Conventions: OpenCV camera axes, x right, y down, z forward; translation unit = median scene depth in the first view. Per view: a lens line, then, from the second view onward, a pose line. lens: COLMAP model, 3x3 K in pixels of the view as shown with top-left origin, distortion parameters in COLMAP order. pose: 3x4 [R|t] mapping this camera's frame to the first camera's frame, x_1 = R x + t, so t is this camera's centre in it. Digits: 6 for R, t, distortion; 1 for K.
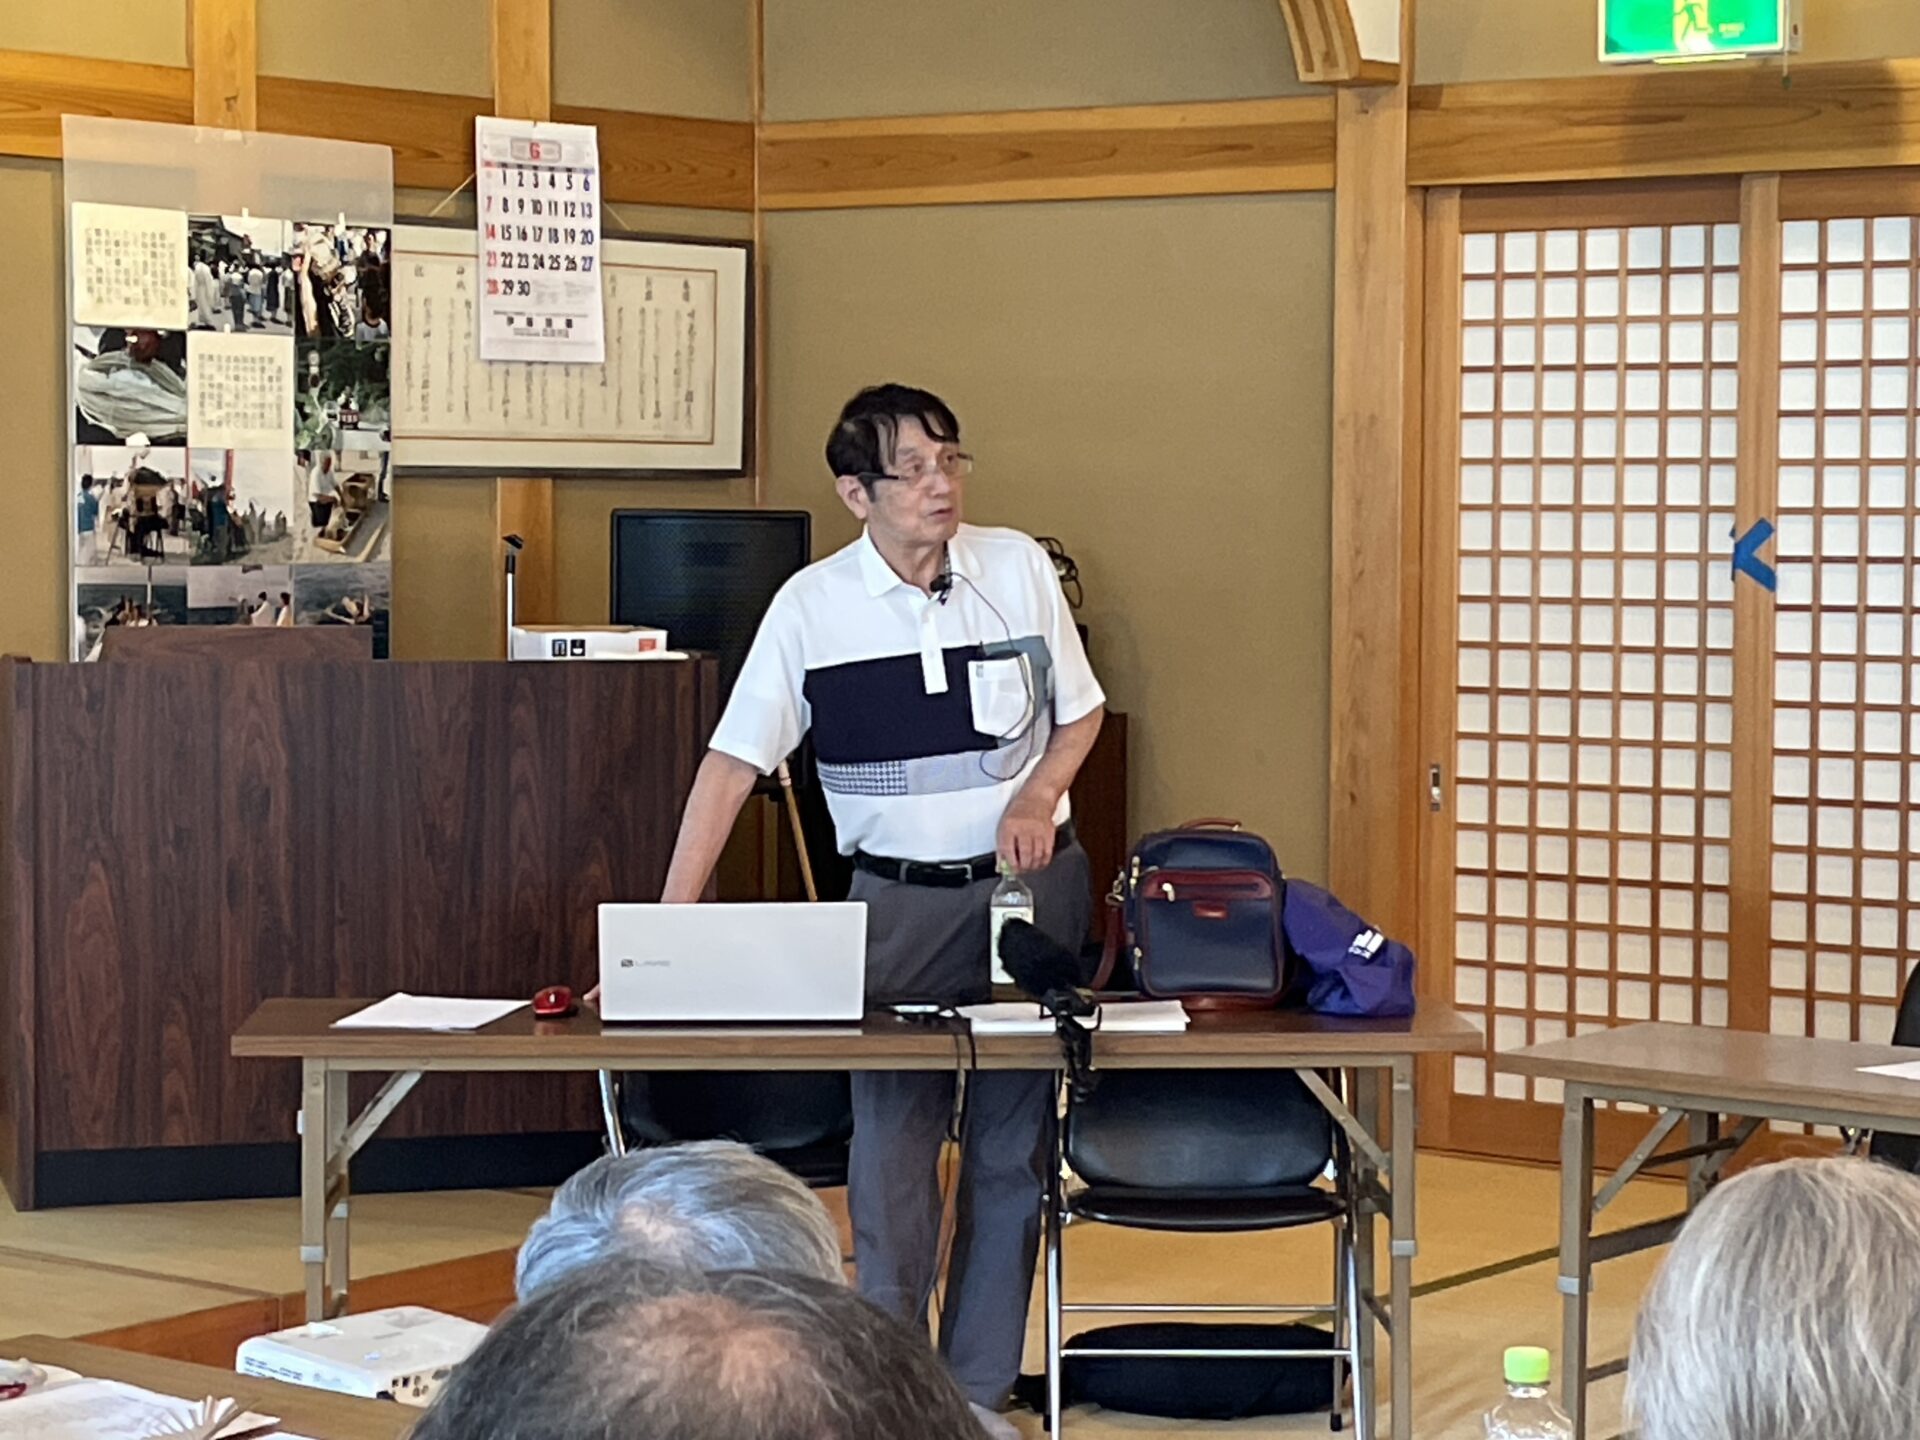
lens RADIAL K [[4423.7, 0, 960.0], [0, 4423.7, 720.0], [0, 0, 1]] dist [0.191008, -0.730068]
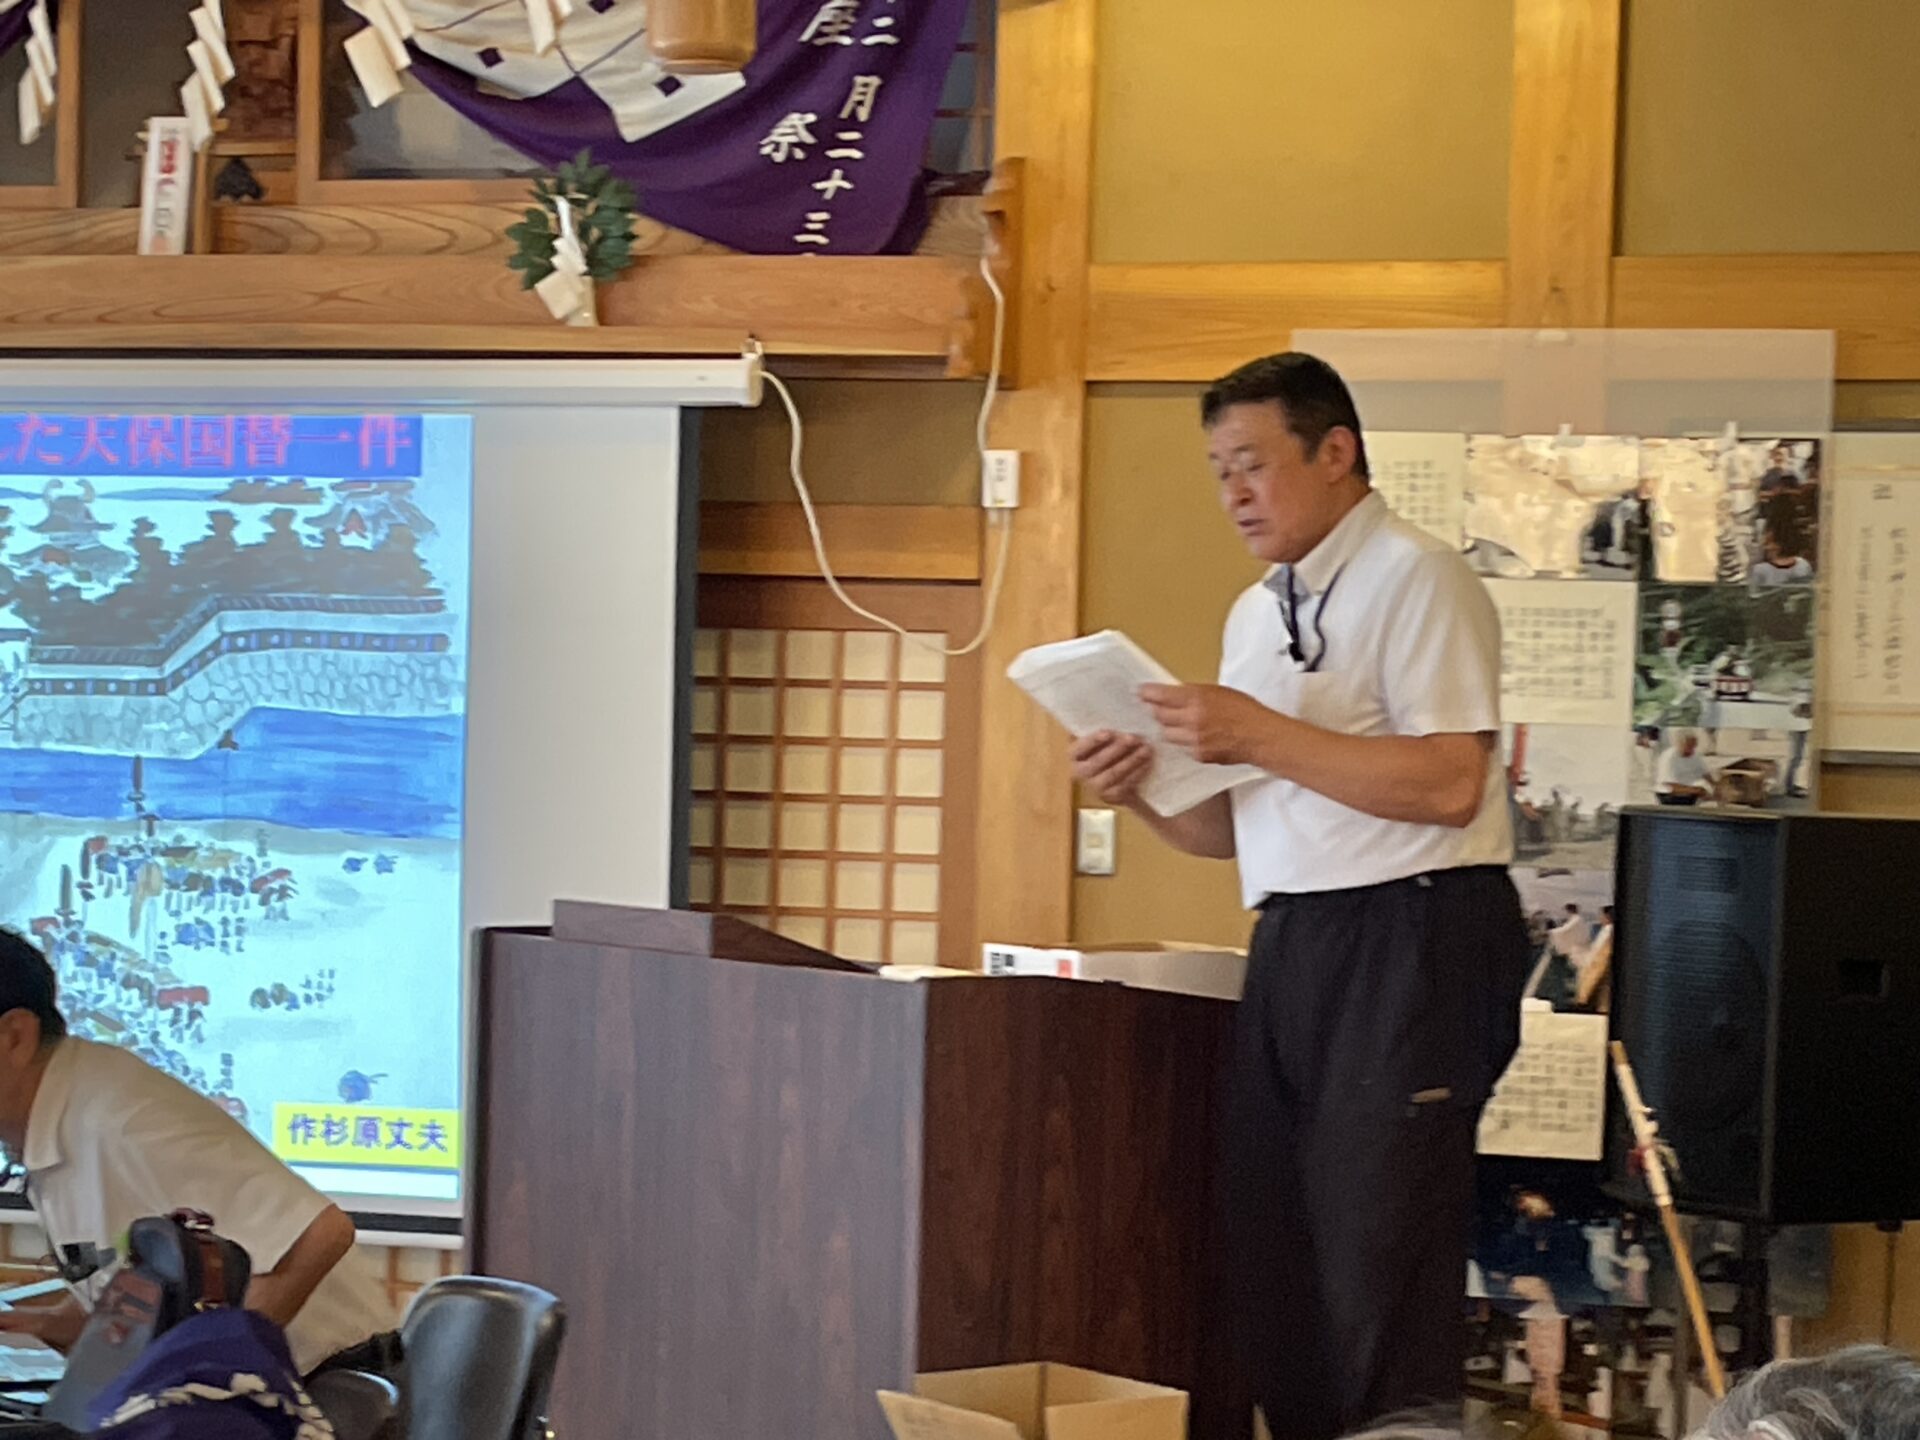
lens RADIAL K [[4423.7, 0, 960.0], [0, 4423.7, 720.0], [0, 0, 1]] dist [0.191008, -0.730068]
pose [[0.337654, 0.006972, -0.941244, 0.565817], [-0.077951, 0.996745, -0.020580, -0.037518], [0.938037, 0.080319, 0.337099, 0.642868]]
